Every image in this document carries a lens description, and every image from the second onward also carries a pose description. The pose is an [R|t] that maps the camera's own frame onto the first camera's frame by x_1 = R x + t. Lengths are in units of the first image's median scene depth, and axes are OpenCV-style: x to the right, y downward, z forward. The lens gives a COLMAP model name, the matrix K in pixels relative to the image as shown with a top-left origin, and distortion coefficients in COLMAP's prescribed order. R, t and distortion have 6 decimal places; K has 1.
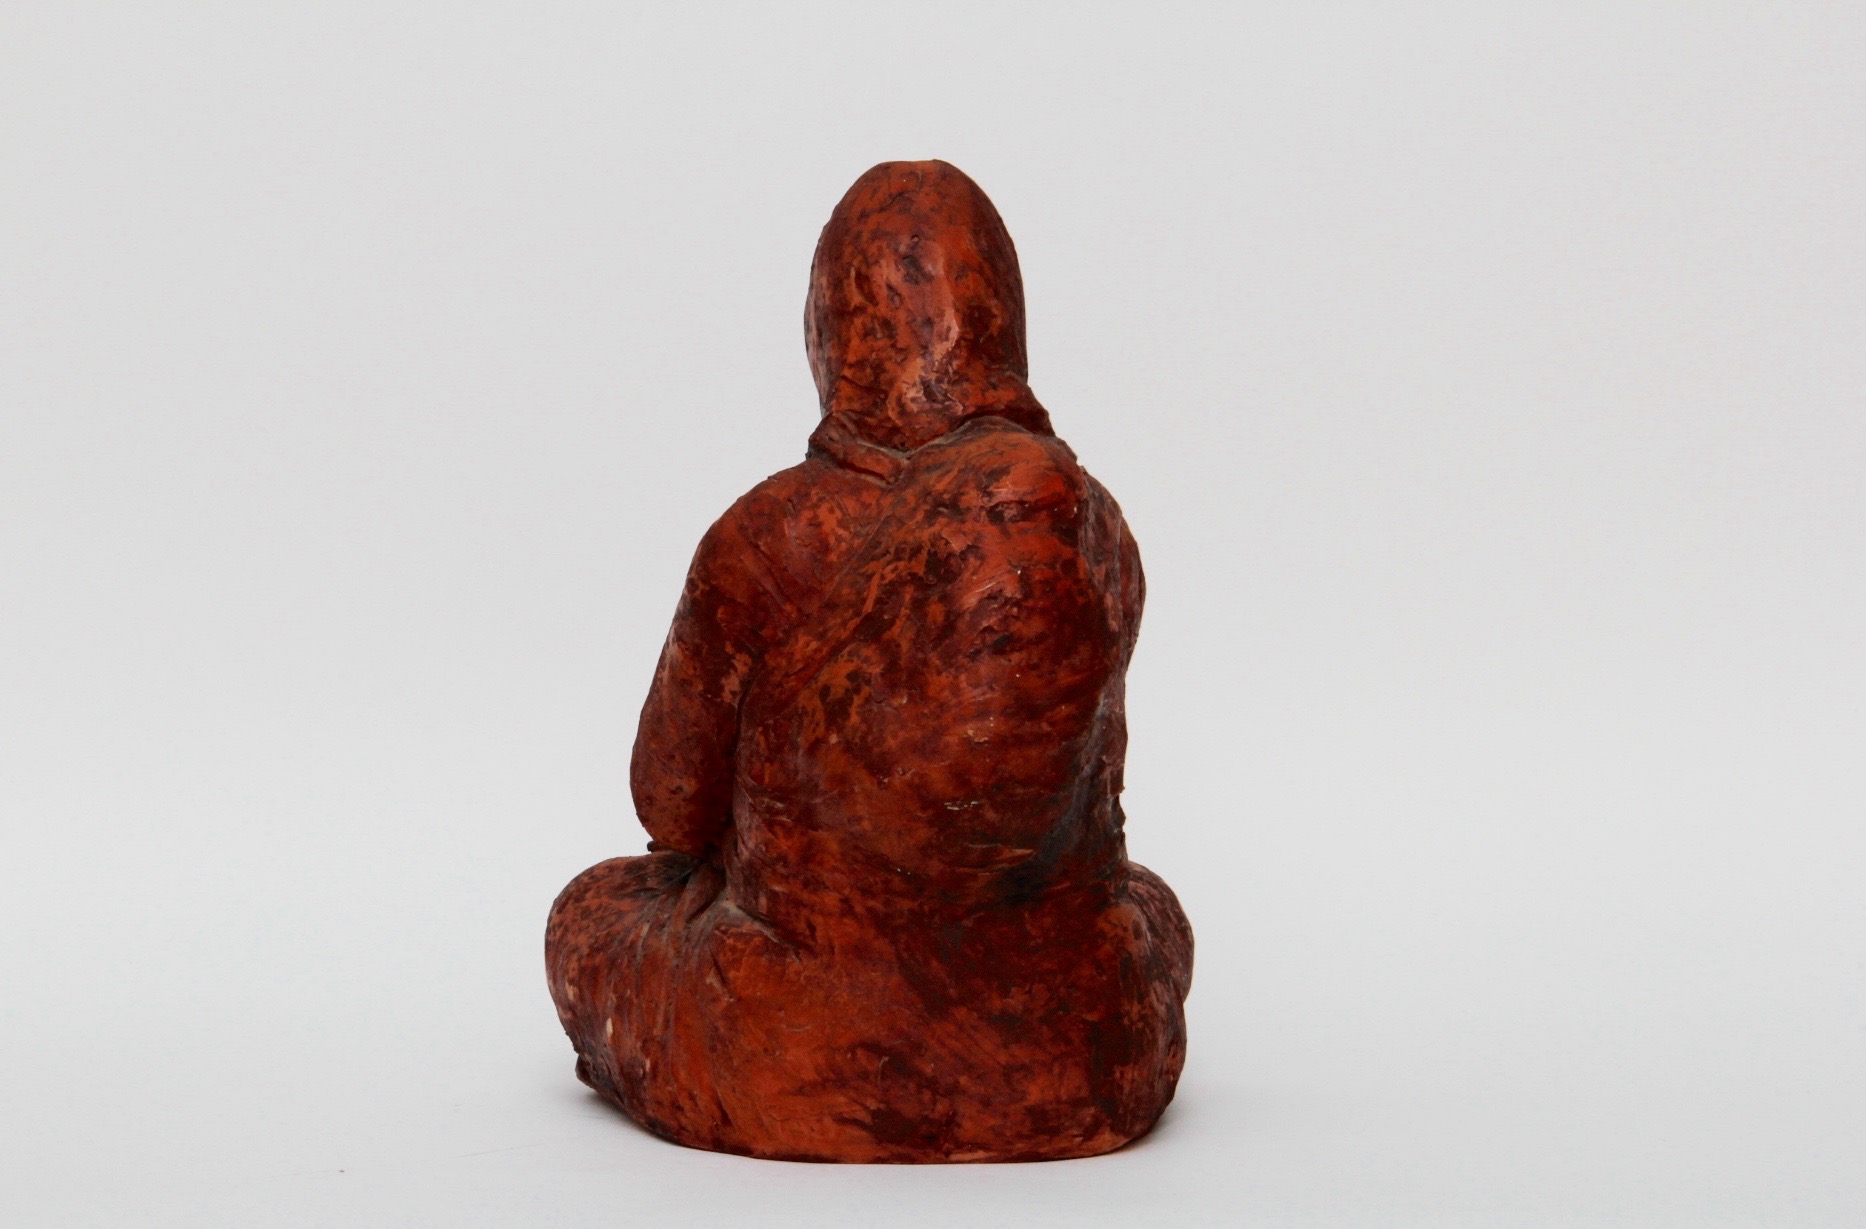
lens RADIAL K [[6286.5, 0, 932.9], [0, 6286.5, 615.2], [0, 0, 1]] dist [-0.137342, 0.000000]
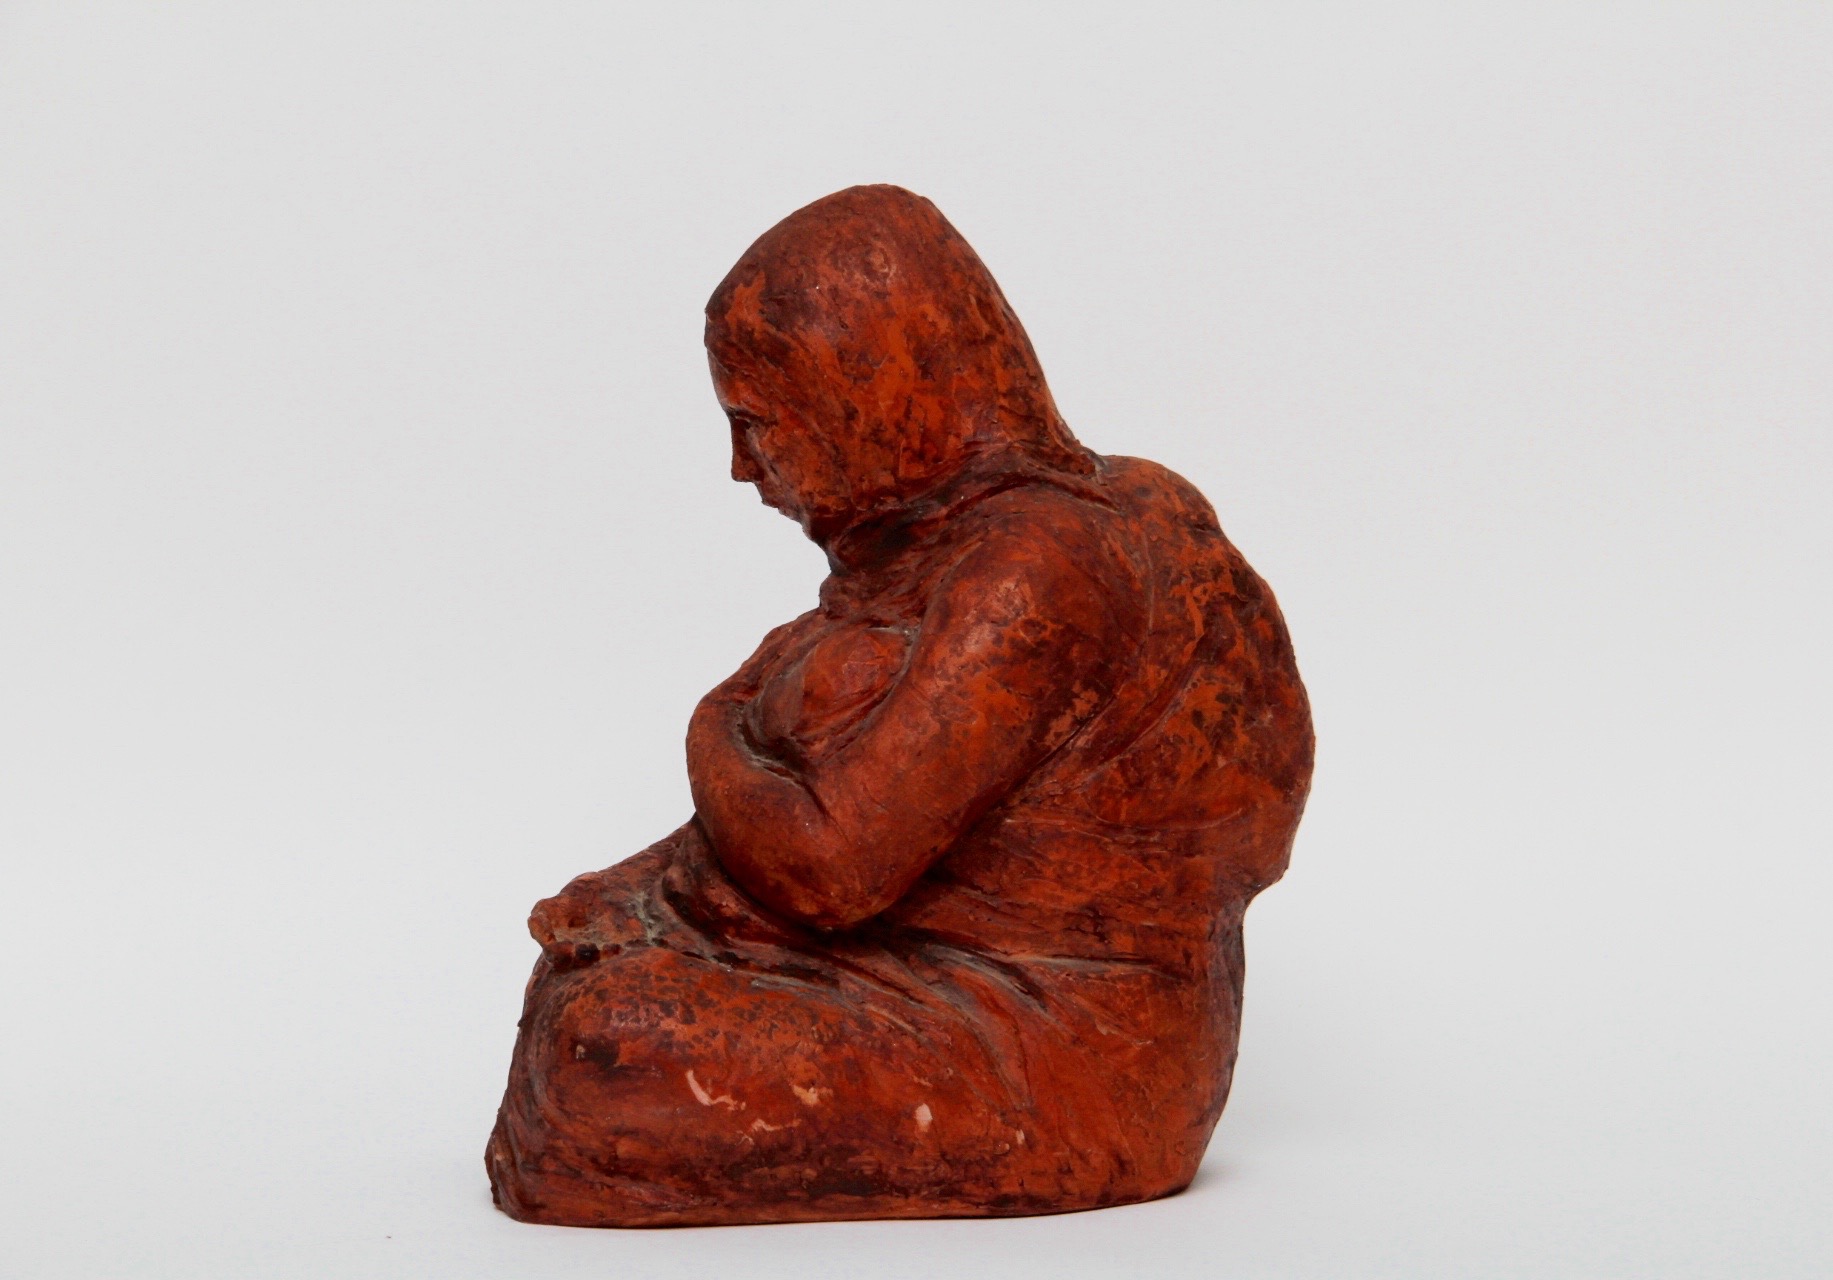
lens RADIAL K [[6262.1, 0, 916.3], [0, 6262.1, 638.2], [0, 0, 1]] dist [0.209892, 0.000000]
pose [[0.056731, -0.054232, 0.996915, -1.006019], [0.062718, 0.996745, 0.050654, -0.053267], [-0.996418, 0.059651, 0.059948, 0.977096]]
